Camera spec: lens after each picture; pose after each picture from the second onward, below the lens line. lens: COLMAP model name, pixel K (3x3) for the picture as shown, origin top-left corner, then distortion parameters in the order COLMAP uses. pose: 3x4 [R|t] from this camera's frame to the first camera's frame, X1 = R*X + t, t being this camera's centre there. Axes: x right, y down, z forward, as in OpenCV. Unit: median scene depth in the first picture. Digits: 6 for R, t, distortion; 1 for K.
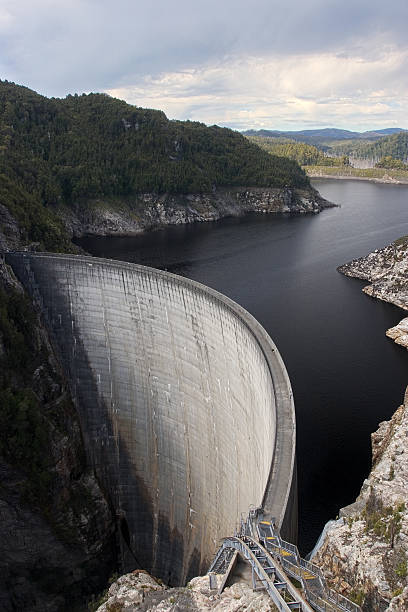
lens RADIAL K [[485.2, 0, 214.2], [0, 485.2, 298.2], [0, 0, 1]] dist [-0.100236, 0.068992]
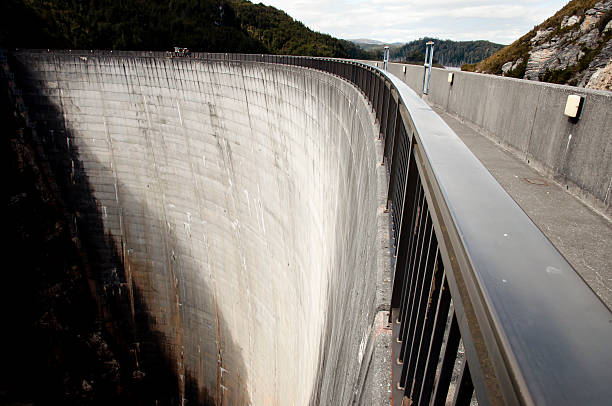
lens RADIAL K [[417.9, 0, 306.7], [0, 417.9, 205.9], [0, 0, 1]] dist [-0.124022, 0.088188]
pose [[0.994842, -0.005899, 0.101269, 0.028795], [0.001047, 0.998852, 0.047896, 0.128573], [-0.101436, -0.047543, 0.993705, 0.296106]]
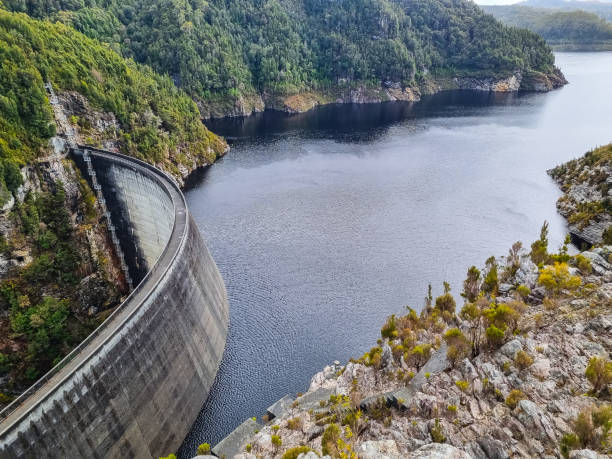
lens RADIAL K [[456.7, 0, 320.4], [0, 456.7, 230.8], [0, 0, 1]] dist [0.068921, -0.049094]
pose [[0.944944, 0.112130, -0.307422, 0.316928], [-0.075469, 0.988809, 0.128689, -0.088726], [0.318411, -0.098403, 0.942831, 0.286256]]
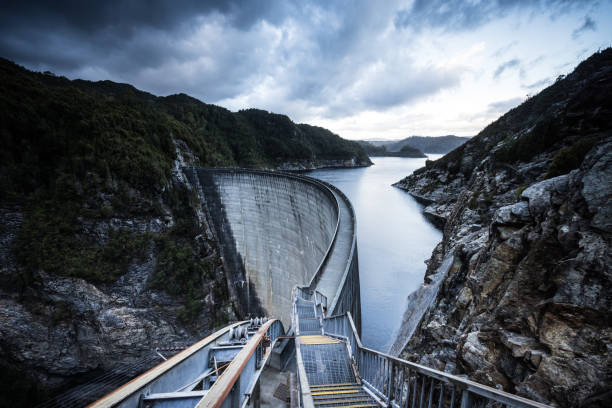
lens RADIAL K [[243.2, 0, 308.1], [0, 243.2, 203.9], [0, 0, 1]] dist [-0.001826, -0.000295]
pose [[0.999232, -0.001602, -0.039140, 0.033521], [-0.001643, 0.996571, -0.082724, 0.102279], [0.039139, 0.082725, 0.995804, 0.181360]]
